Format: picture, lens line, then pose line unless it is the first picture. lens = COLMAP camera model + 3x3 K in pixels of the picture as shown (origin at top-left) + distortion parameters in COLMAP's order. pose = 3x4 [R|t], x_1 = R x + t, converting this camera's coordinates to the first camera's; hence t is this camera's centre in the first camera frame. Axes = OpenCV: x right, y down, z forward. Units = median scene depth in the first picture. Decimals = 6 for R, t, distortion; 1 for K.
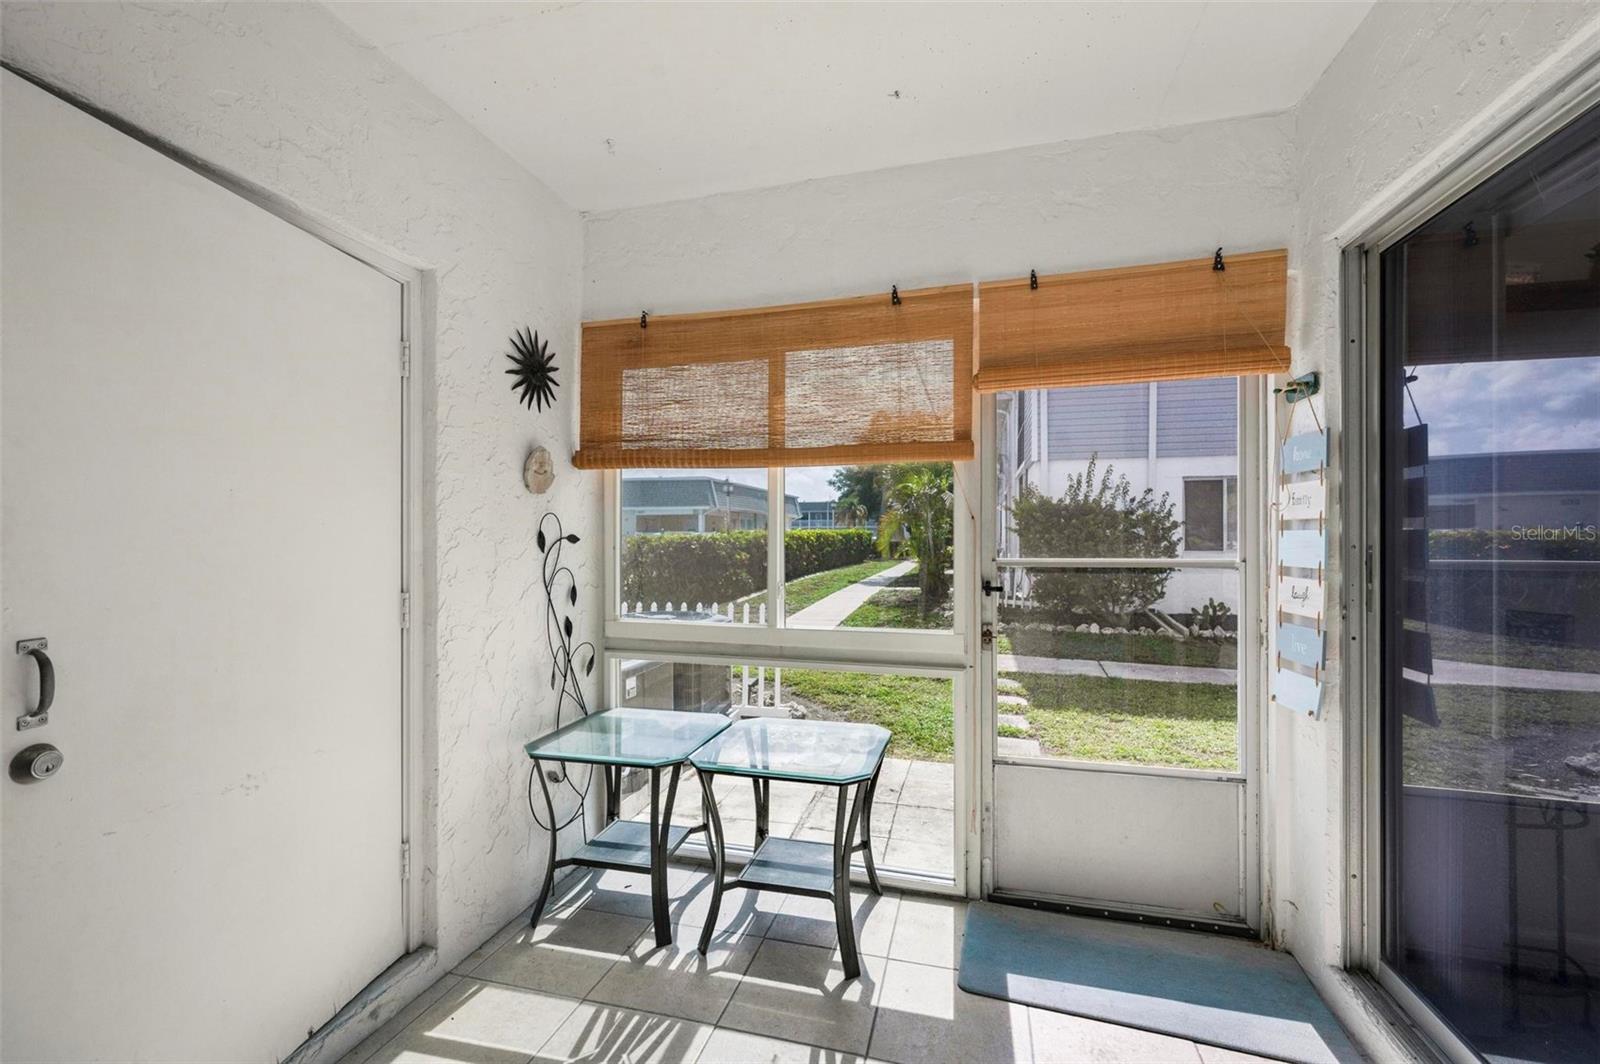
lens RADIAL K [[637.1, 0, 794.1], [0, 637.1, 538.2], [0, 0, 1]] dist [-0.002441, 0.000146]
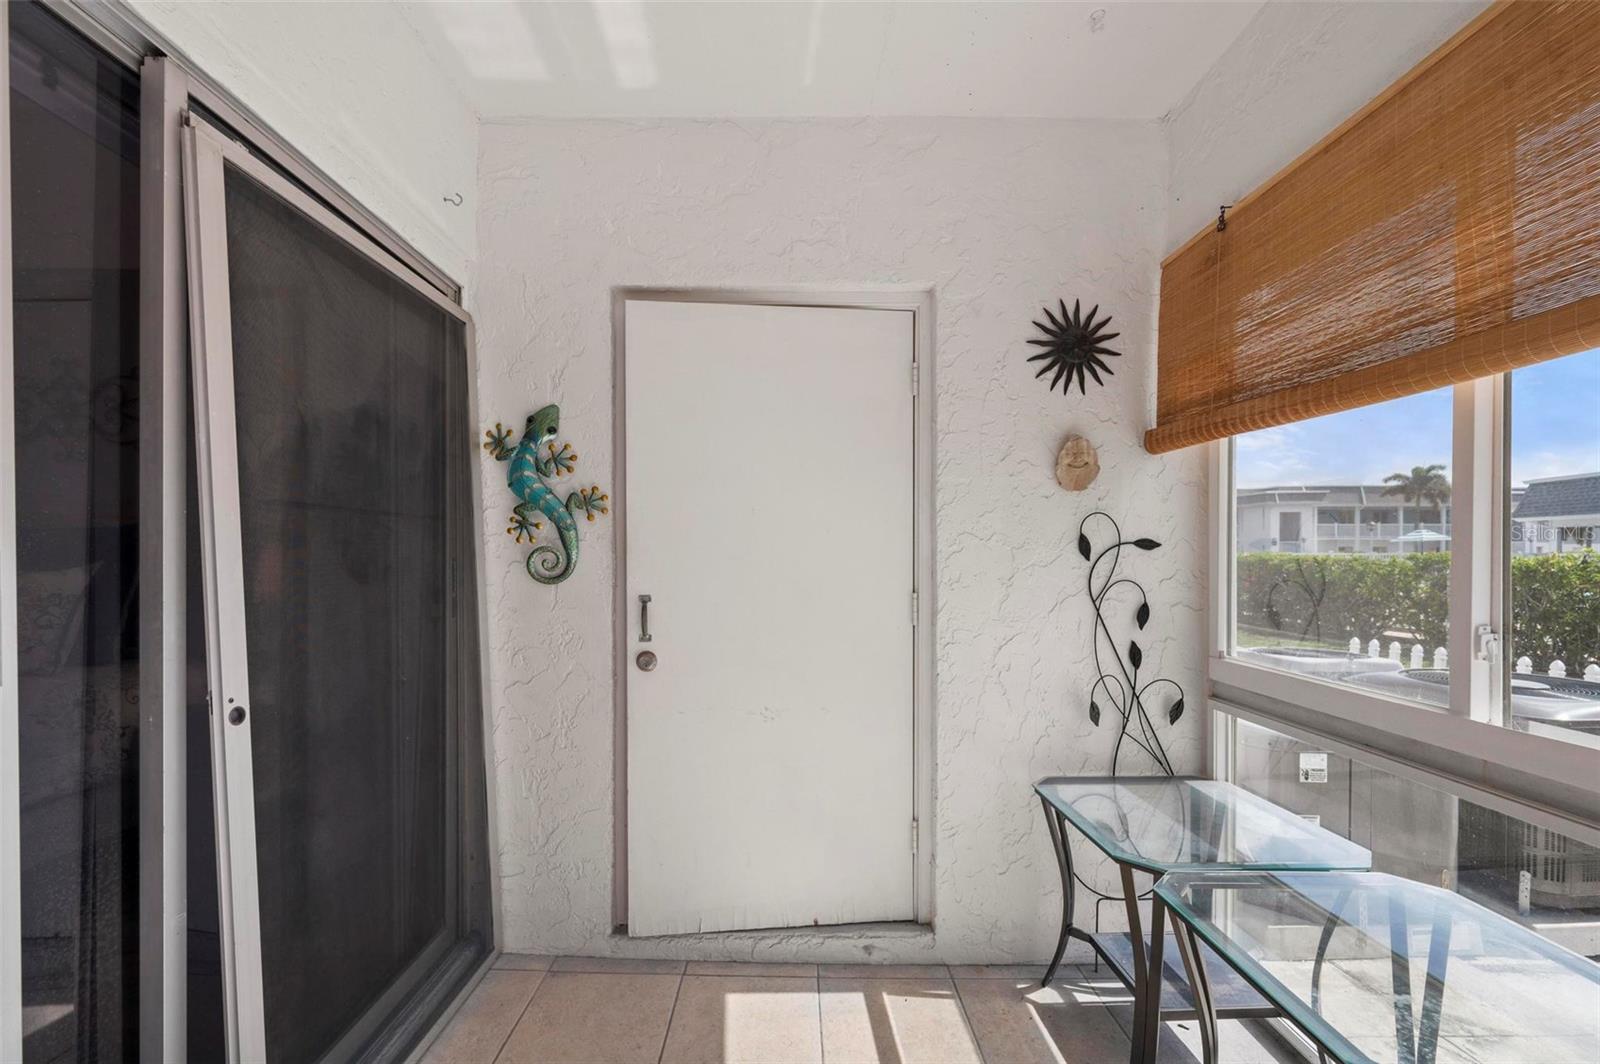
lens RADIAL K [[637.1, 0, 793.7], [0, 637.1, 566.6], [0, 0, 1]] dist [-0.002441, 0.000146]
pose [[0.290877, 0.011472, -0.956692, 0.313269], [-0.003109, 0.999934, 0.011045, 0.024206], [0.956755, -0.000239, 0.290893, 0.402319]]
